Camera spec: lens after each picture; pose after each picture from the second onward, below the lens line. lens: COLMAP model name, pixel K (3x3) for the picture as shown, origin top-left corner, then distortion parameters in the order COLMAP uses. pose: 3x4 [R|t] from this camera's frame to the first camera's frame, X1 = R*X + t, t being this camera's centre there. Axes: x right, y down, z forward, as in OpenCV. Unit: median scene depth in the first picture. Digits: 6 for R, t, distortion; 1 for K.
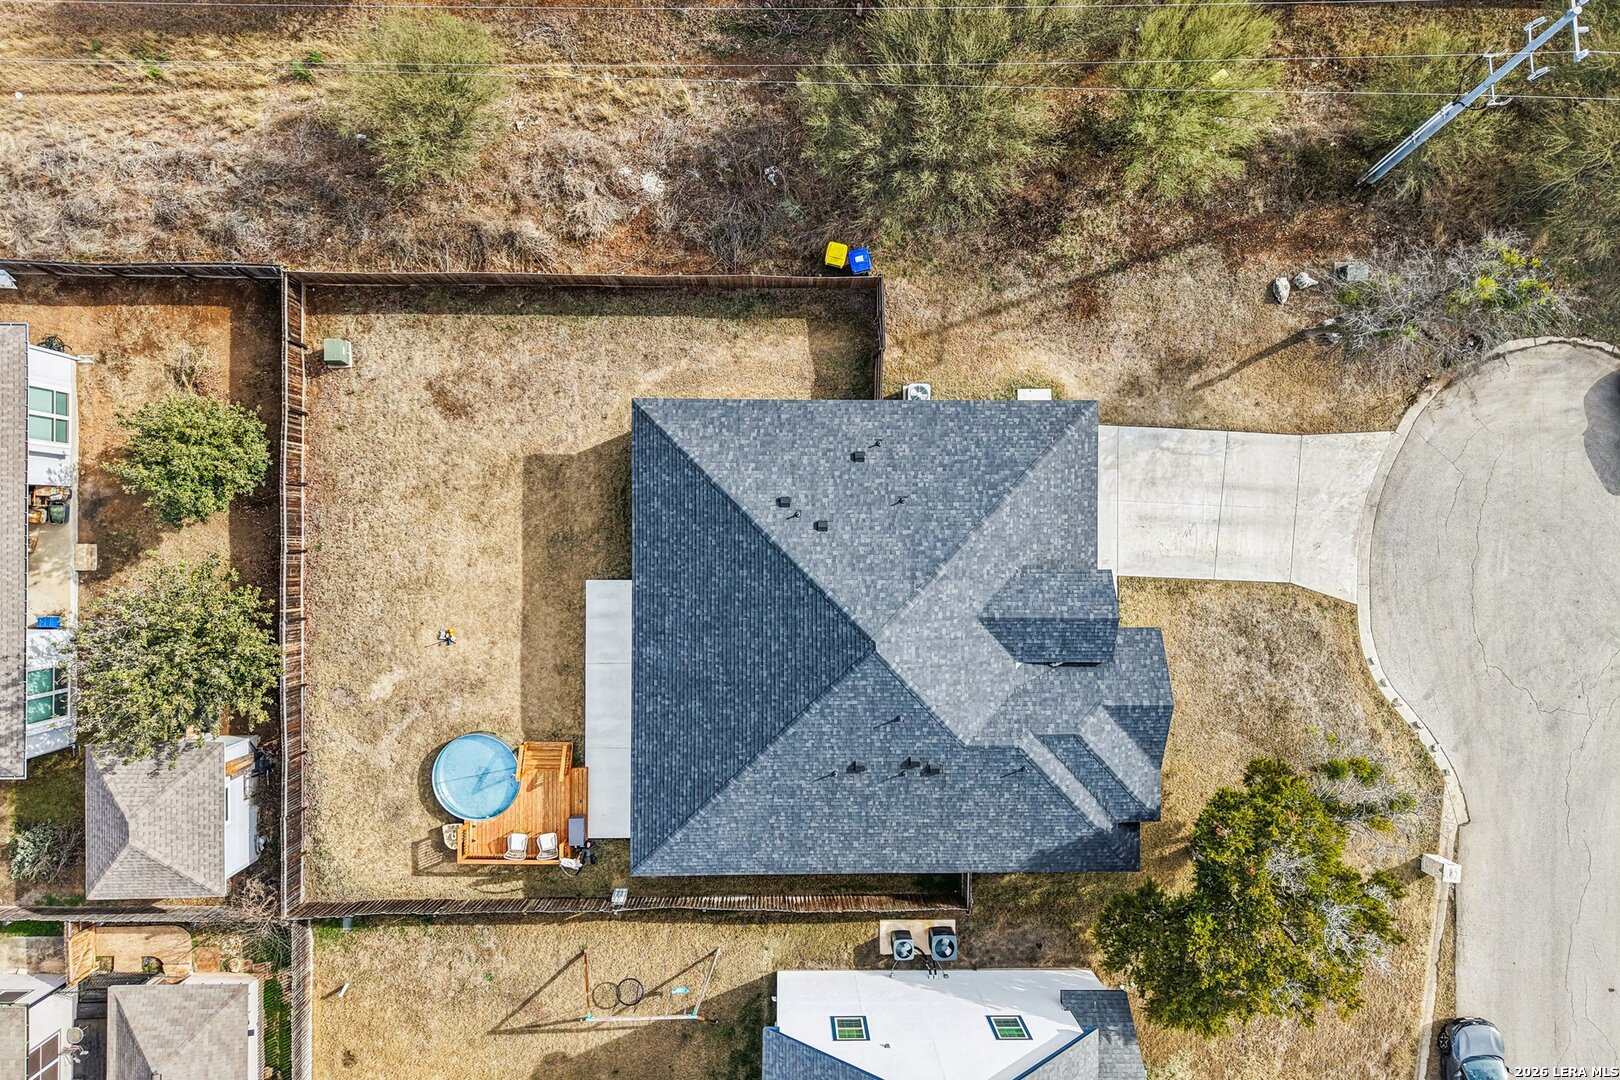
lens RADIAL K [[1089.9, 0, 810.0], [0, 1089.9, 540.0], [0, 0, 1]] dist [0.008697, -0.005411]
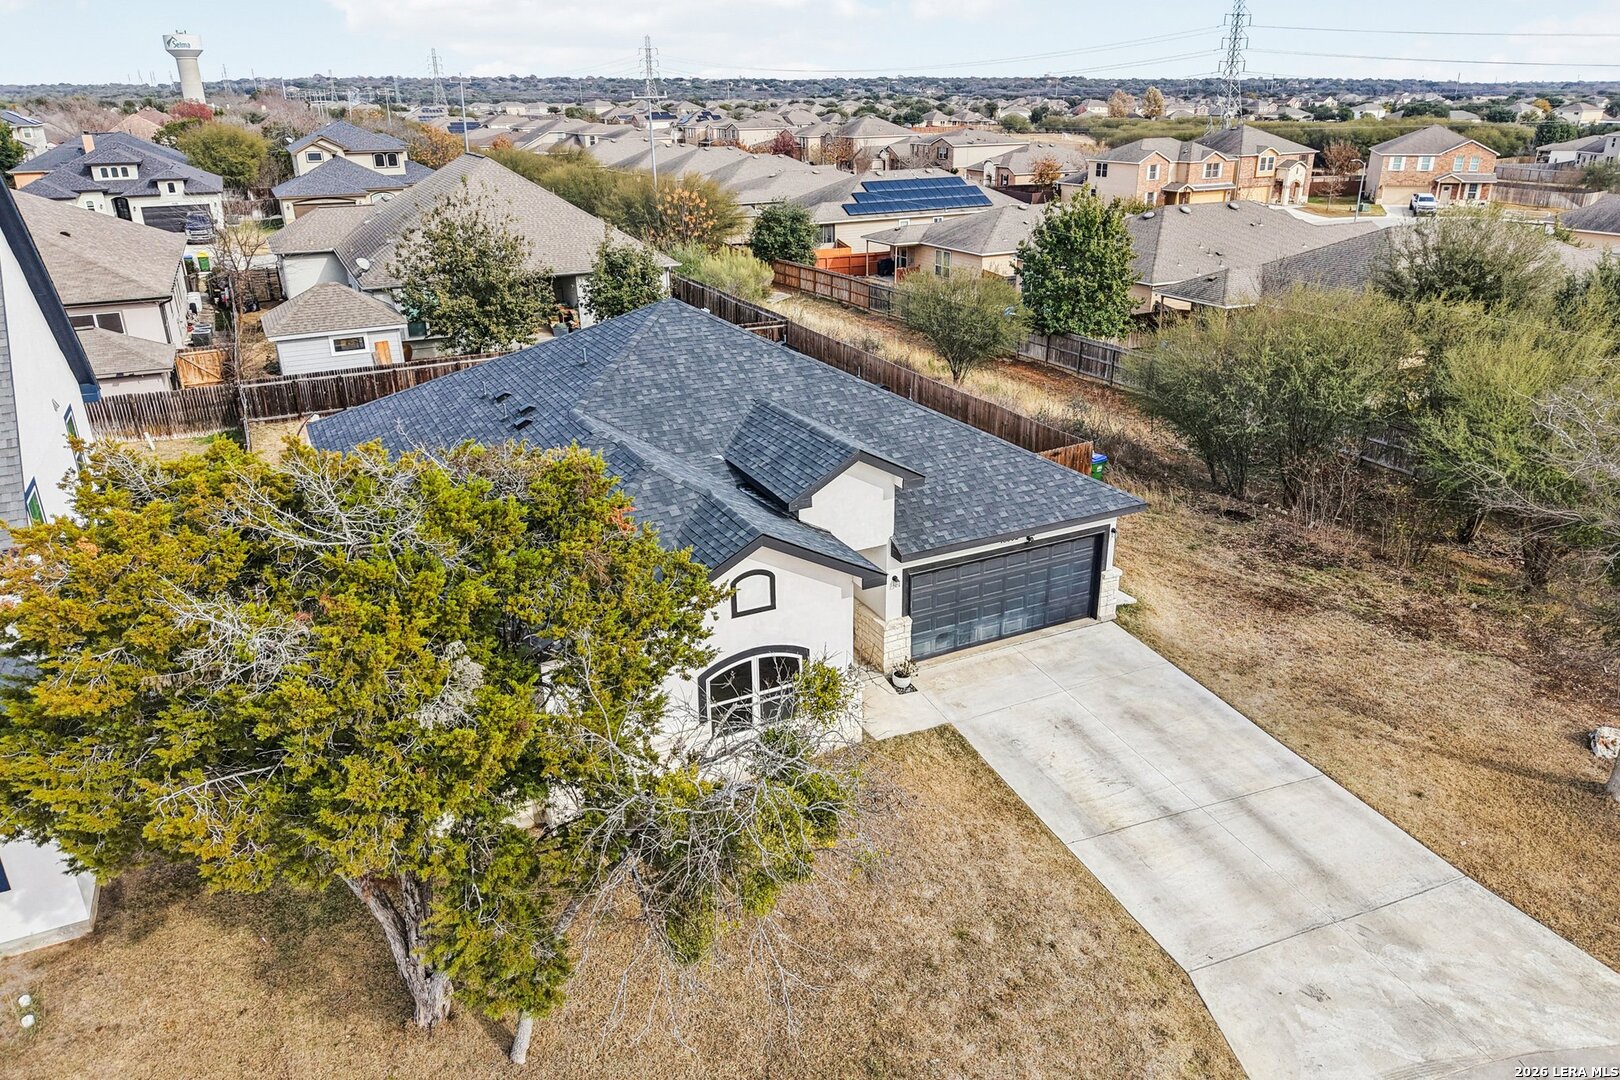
lens RADIAL K [[1109.8, 0, 810.0], [0, 1109.8, 540.0], [0, 0, 1]] dist [0.022448, -0.026851]
pose [[0.444917, 0.315242, -0.838255, 0.657601], [-0.895513, 0.167308, -0.412388, 0.293116], [0.010245, 0.934147, 0.356741, 0.711537]]
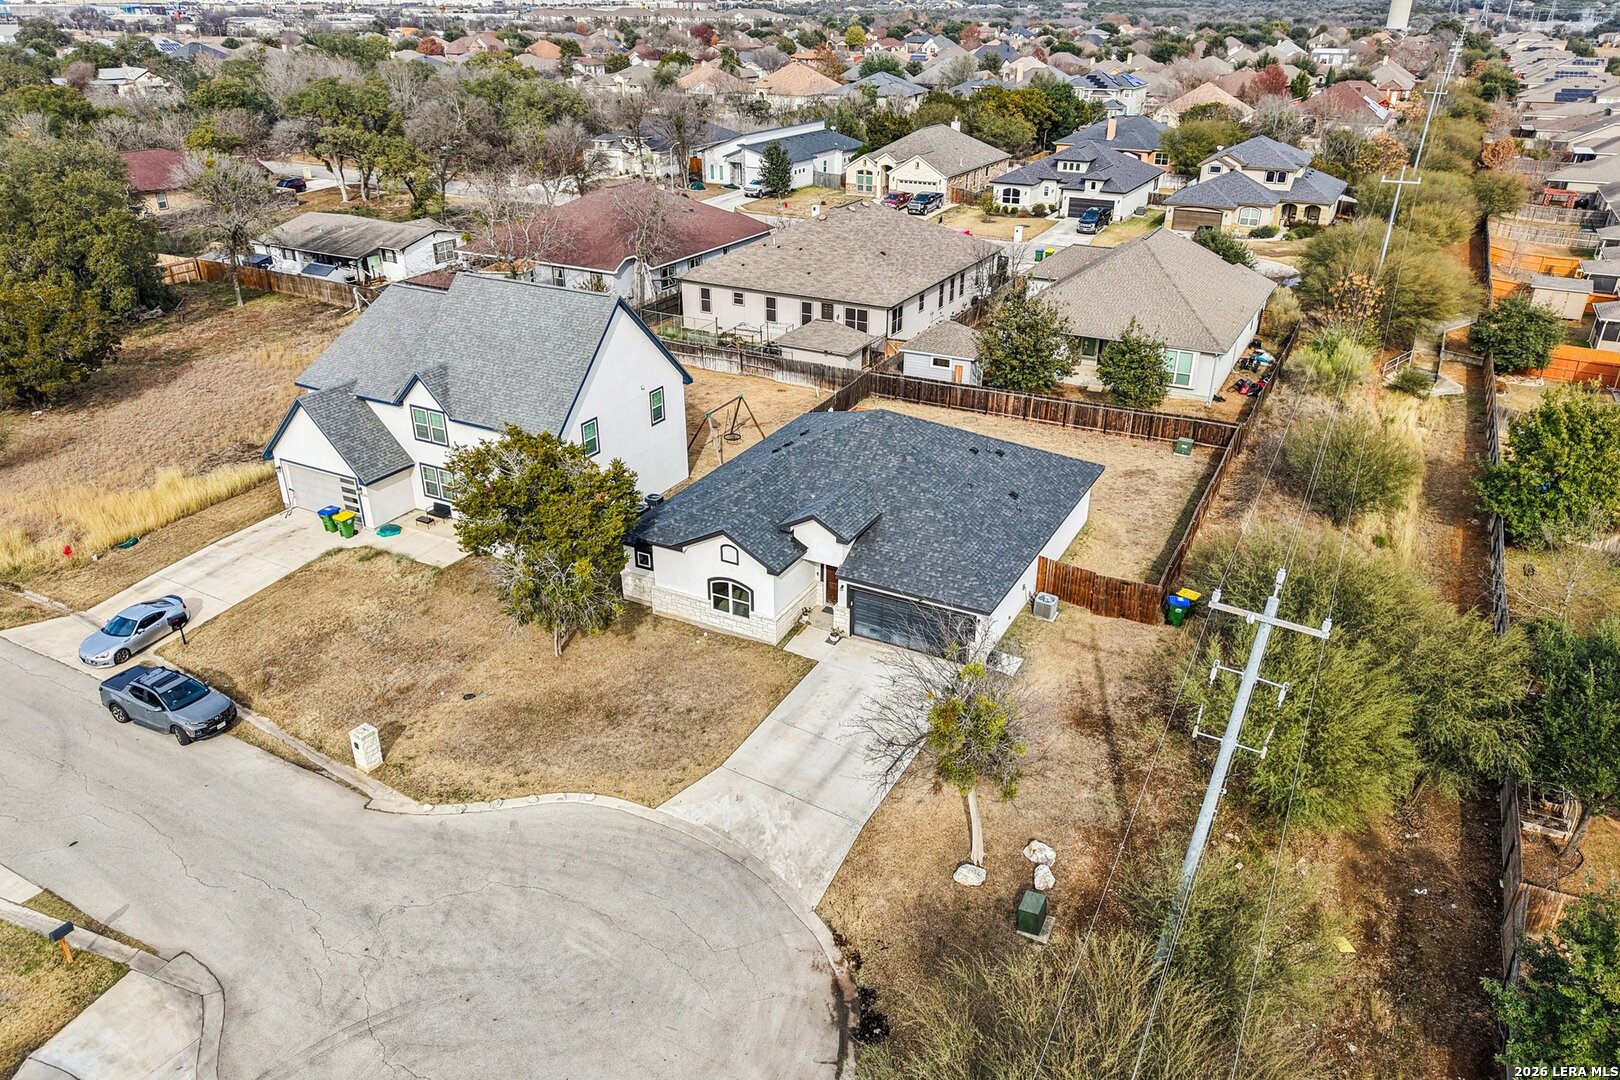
lens RADIAL K [[1092.4, 0, 810.0], [0, 1092.4, 540.0], [0, 0, 1]] dist [0.080990, -0.145139]
pose [[-0.467864, 0.371416, -0.801969, 1.053386], [-0.883580, -0.216827, 0.415056, -0.358354], [-0.019730, 0.902794, 0.429621, 0.440388]]
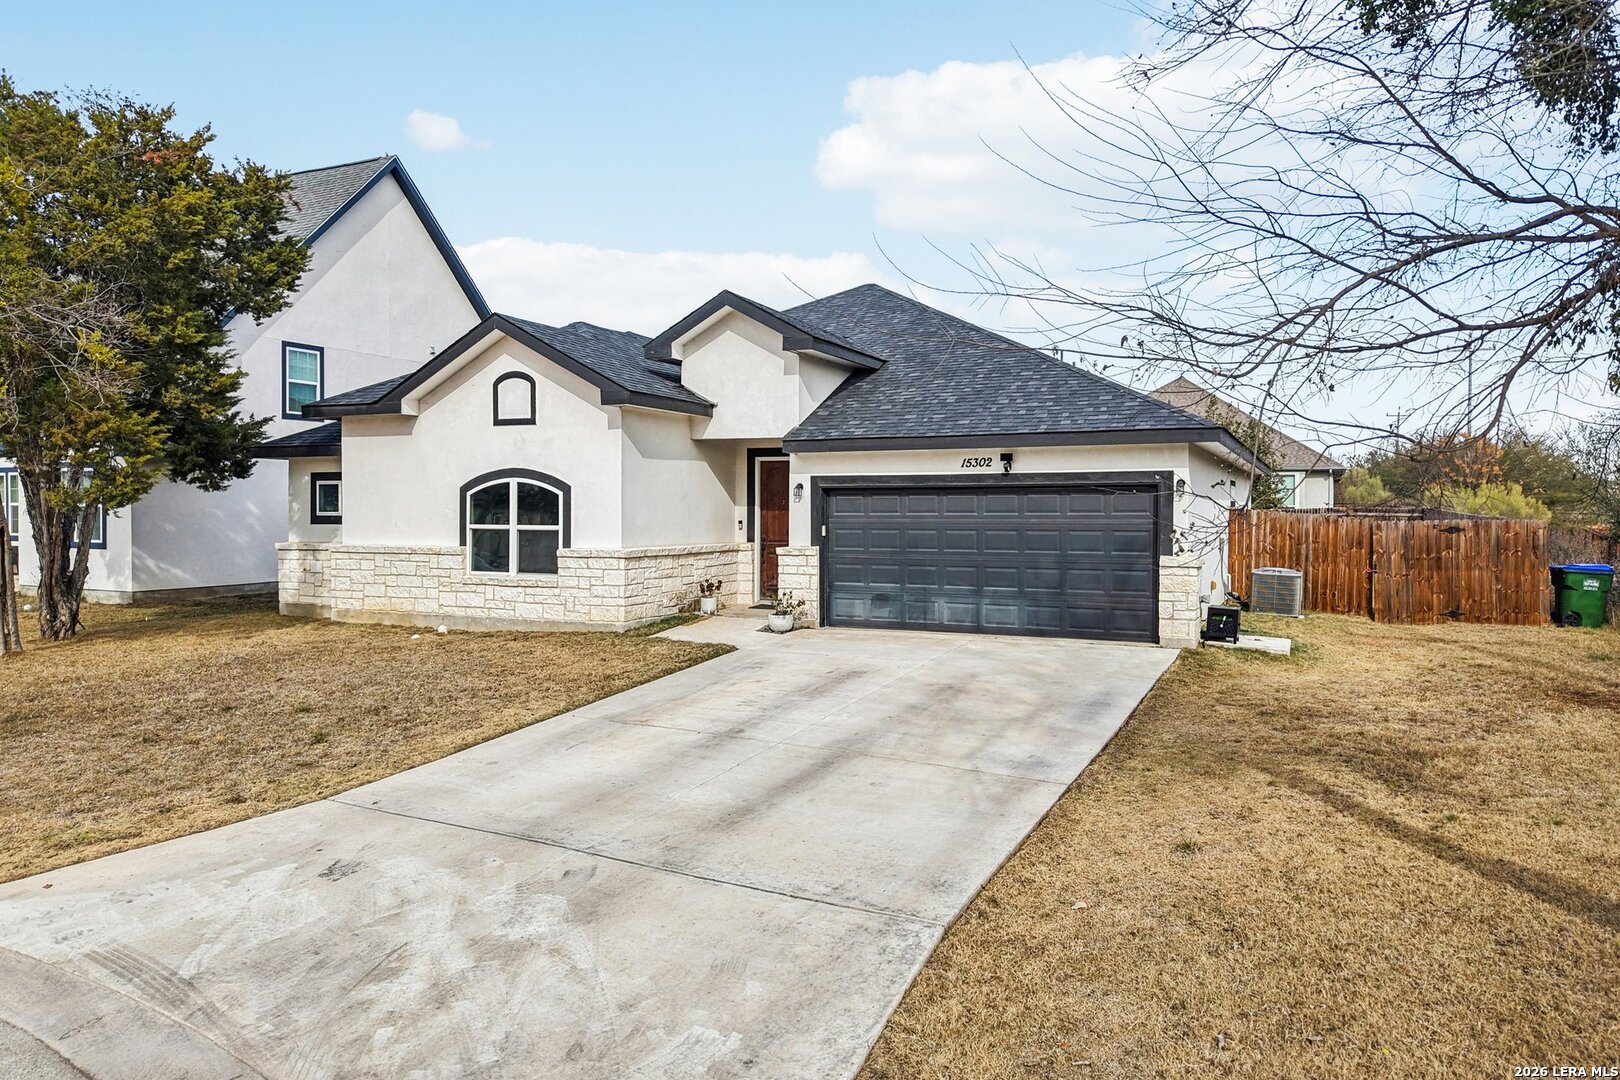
lens RADIAL K [[1089.9, 0, 810.0], [0, 1089.9, 540.0], [0, 0, 1]] dist [0.008697, -0.005411]
pose [[-0.420809, 0.009759, -0.907097, 0.594665], [-0.906927, -0.026644, 0.420444, -0.141690], [-0.020066, 0.999597, 0.020063, 0.935780]]
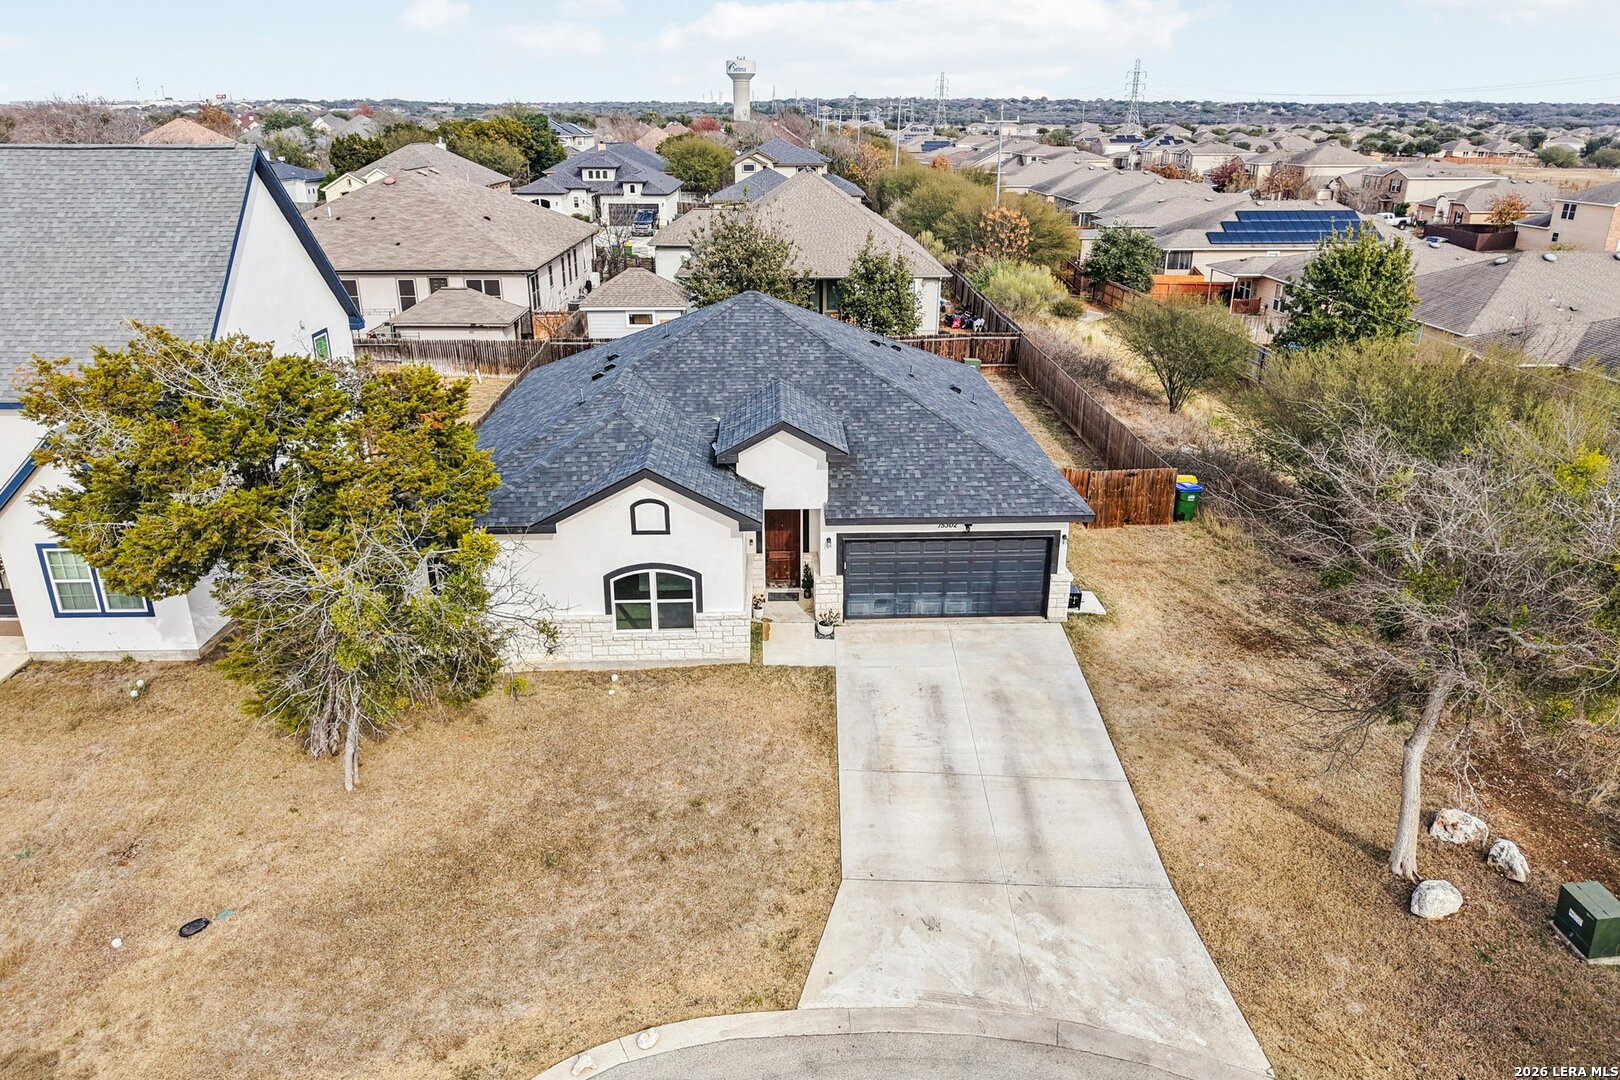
lens RADIAL K [[1089.9, 0, 810.0], [0, 1089.9, 540.0], [0, 0, 1]] dist [0.008697, -0.005411]
pose [[0.036376, 0.347949, -0.936808, 0.807839], [-0.999272, 0.001858, -0.038112, 0.068610], [-0.011521, 0.937512, 0.347763, 0.707920]]
